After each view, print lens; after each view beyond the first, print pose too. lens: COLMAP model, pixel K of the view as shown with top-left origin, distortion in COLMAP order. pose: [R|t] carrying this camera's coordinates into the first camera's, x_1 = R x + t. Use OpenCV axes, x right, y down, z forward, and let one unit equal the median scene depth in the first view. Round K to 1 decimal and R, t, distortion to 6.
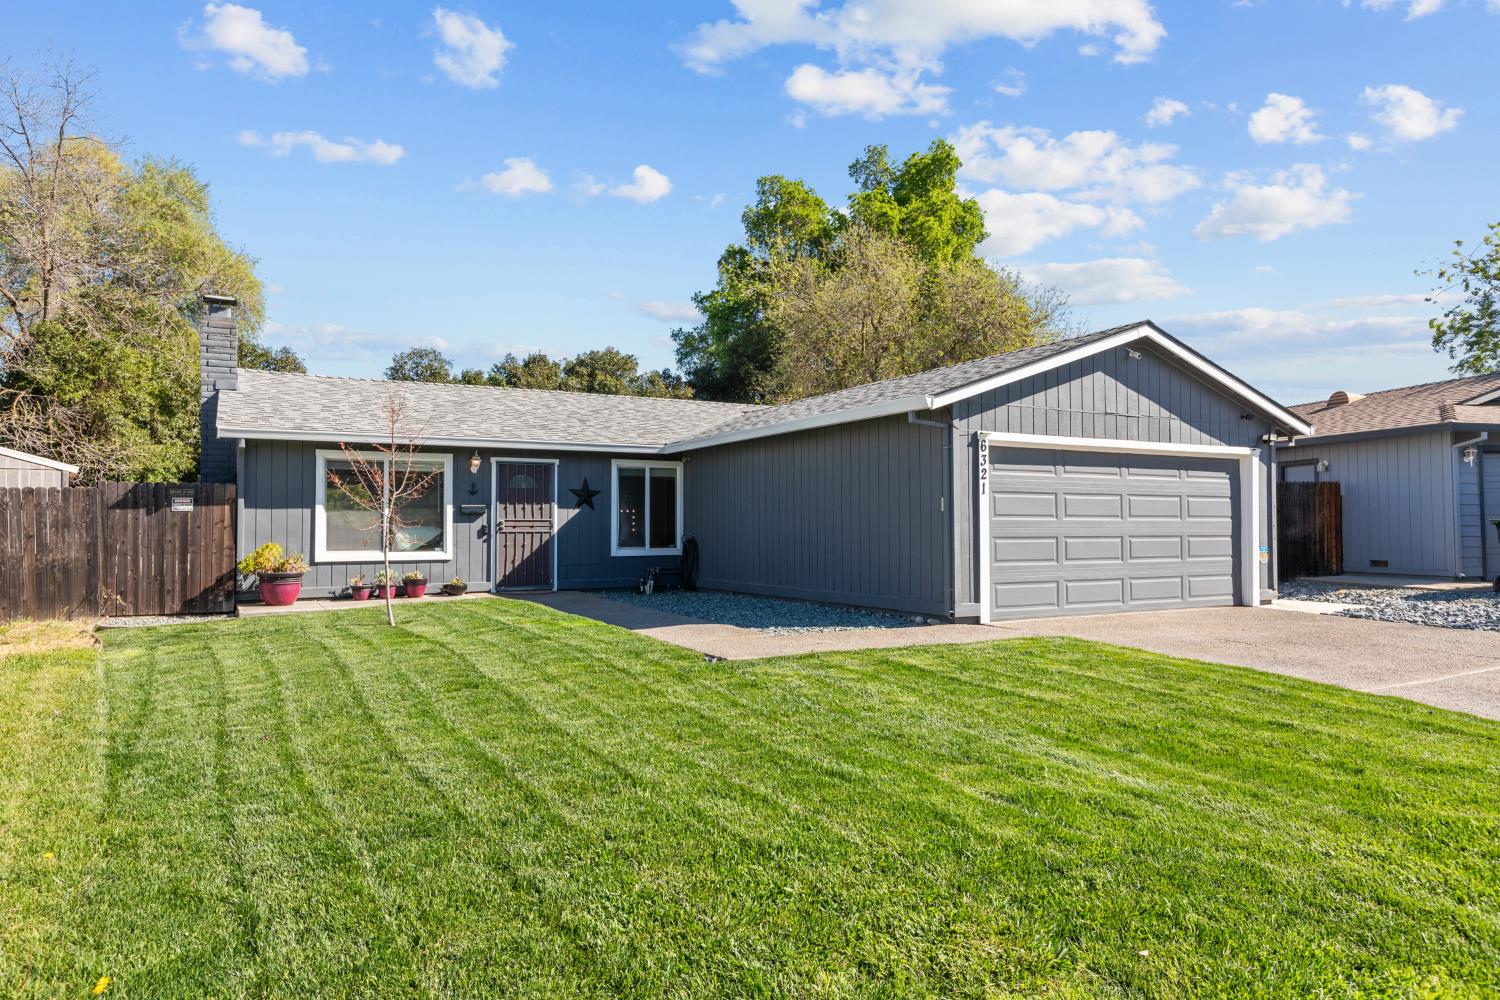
lens RADIAL K [[924.9, 0, 735.6], [0, 924.9, 505.7], [0, 0, 1]] dist [0.002034, -0.002860]
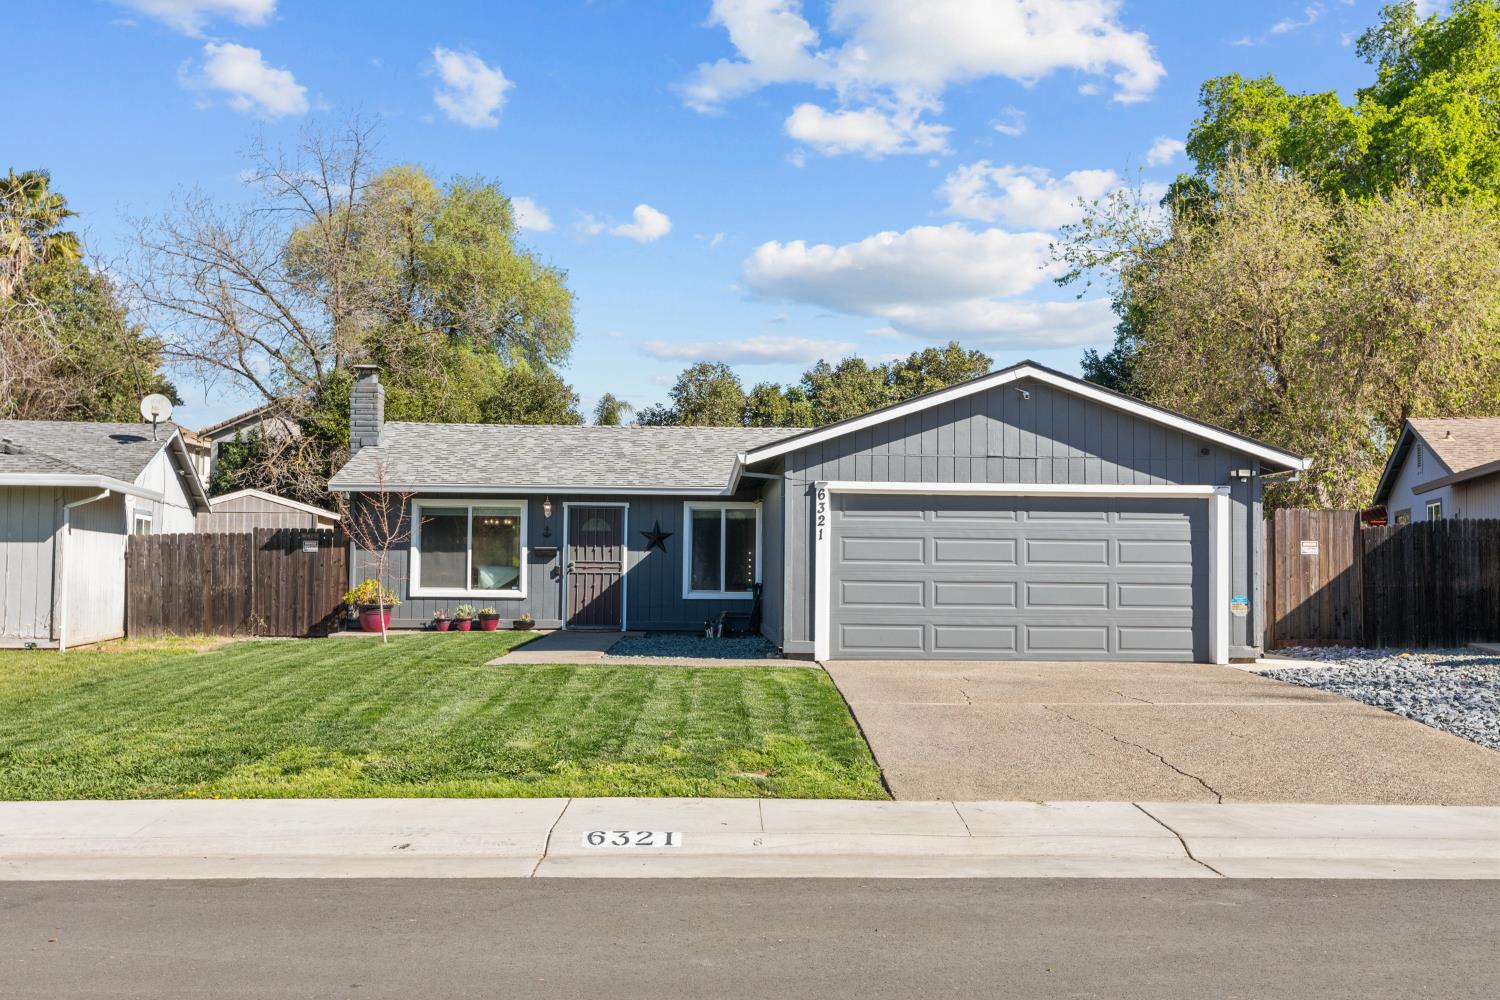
lens RADIAL K [[1404.1, 0, 759.1], [0, 1404.1, 499.2], [0, 0, 1]] dist [-0.007124, 0.000000]
pose [[0.898372, -0.012525, -0.439056, 0.676648], [-0.001469, 0.999502, -0.031518, -0.005710], [0.439232, 0.028960, 0.897907, -0.363918]]
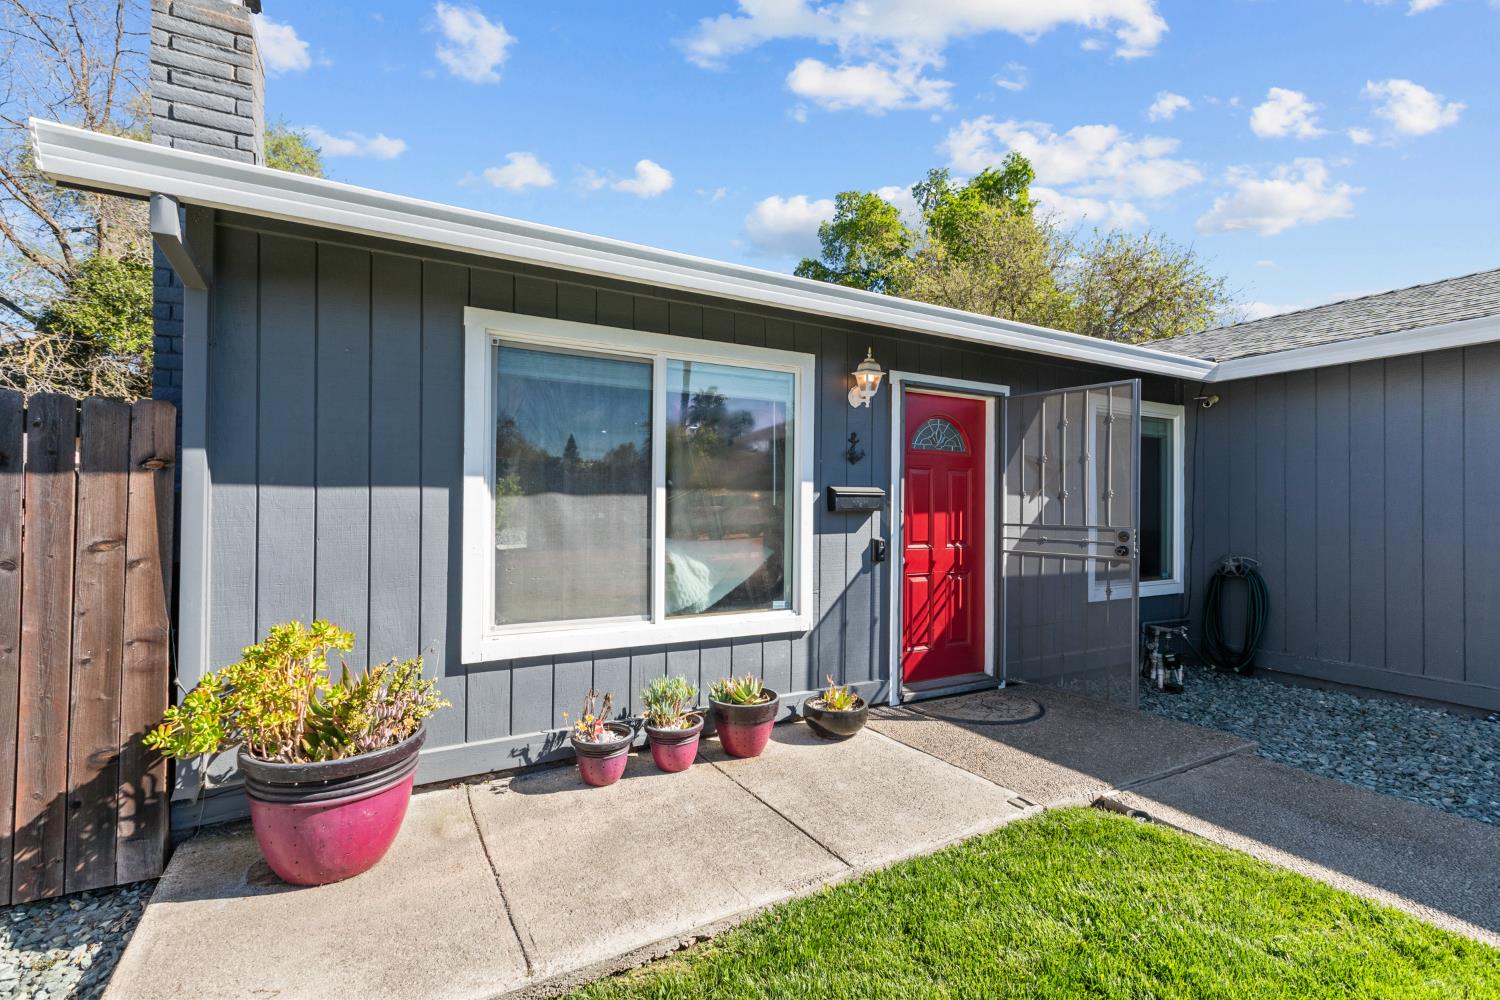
lens RADIAL K [[666.3, 0, 728.9], [0, 666.3, 510.6], [0, 0, 1]] dist [0.002101, -0.000401]
pose [[0.999975, 0.006536, 0.002708, -0.352075], [-0.006590, 0.999774, 0.020229, 0.003322], [-0.002575, -0.020246, 0.999792, 0.748367]]
